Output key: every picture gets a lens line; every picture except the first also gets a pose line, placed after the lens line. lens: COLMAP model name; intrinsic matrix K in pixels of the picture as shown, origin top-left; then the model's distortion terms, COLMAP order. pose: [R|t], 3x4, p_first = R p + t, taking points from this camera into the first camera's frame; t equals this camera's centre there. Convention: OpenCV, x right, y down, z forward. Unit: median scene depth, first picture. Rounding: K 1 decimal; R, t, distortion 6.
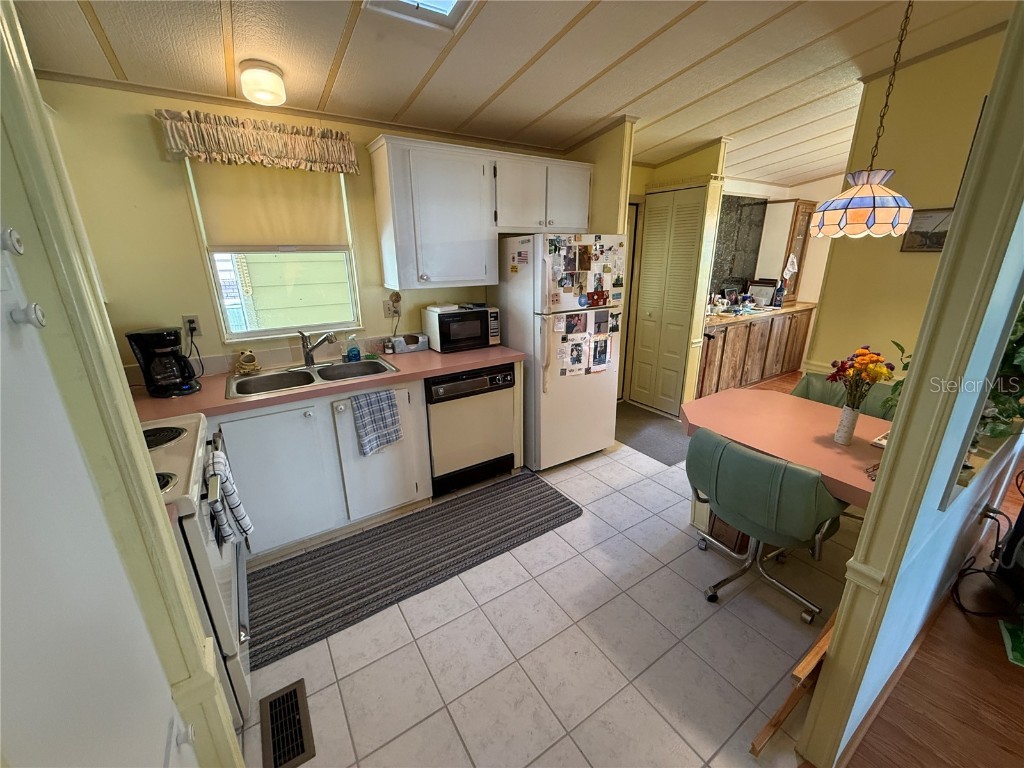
lens RADIAL K [[405.3, 0, 510.1], [0, 405.3, 385.7], [0, 0, 1]] dist [0.000472, 0.000018]
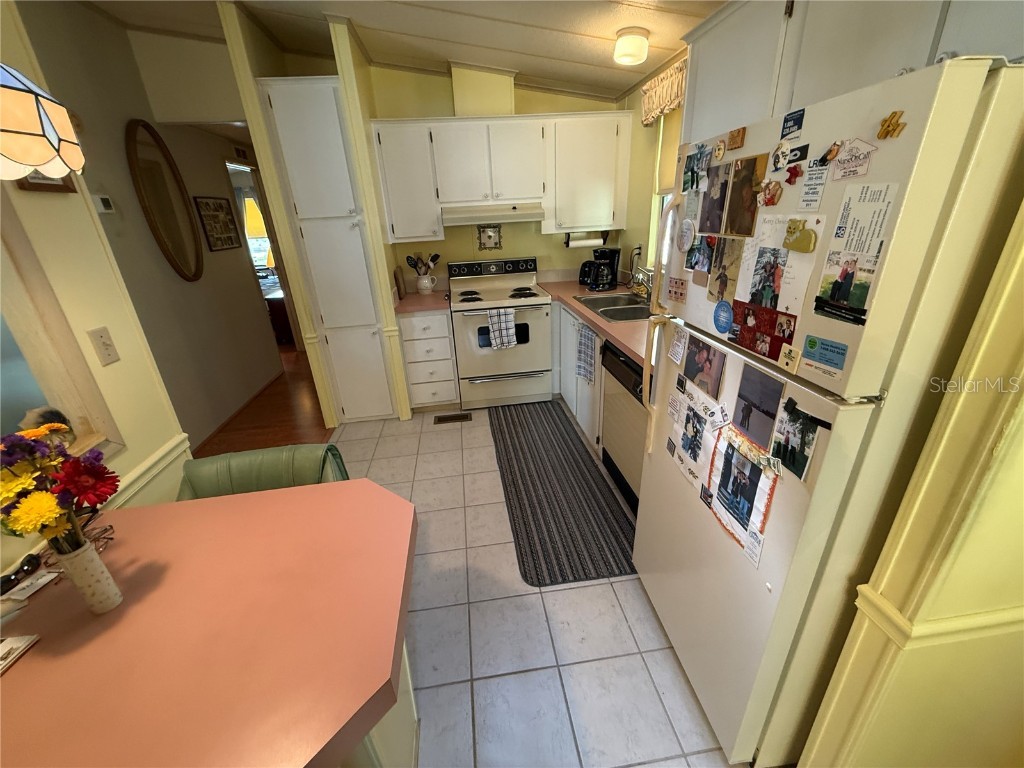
lens RADIAL K [[405.3, 0, 510.2], [0, 405.3, 383.9], [0, 0, 1]] dist [0.000472, 0.000018]
pose [[-0.428948, 0.380365, -0.819345, 0.595761], [-0.229585, 0.831340, 0.506127, -0.303894], [0.873667, 0.405211, -0.269276, 0.957198]]
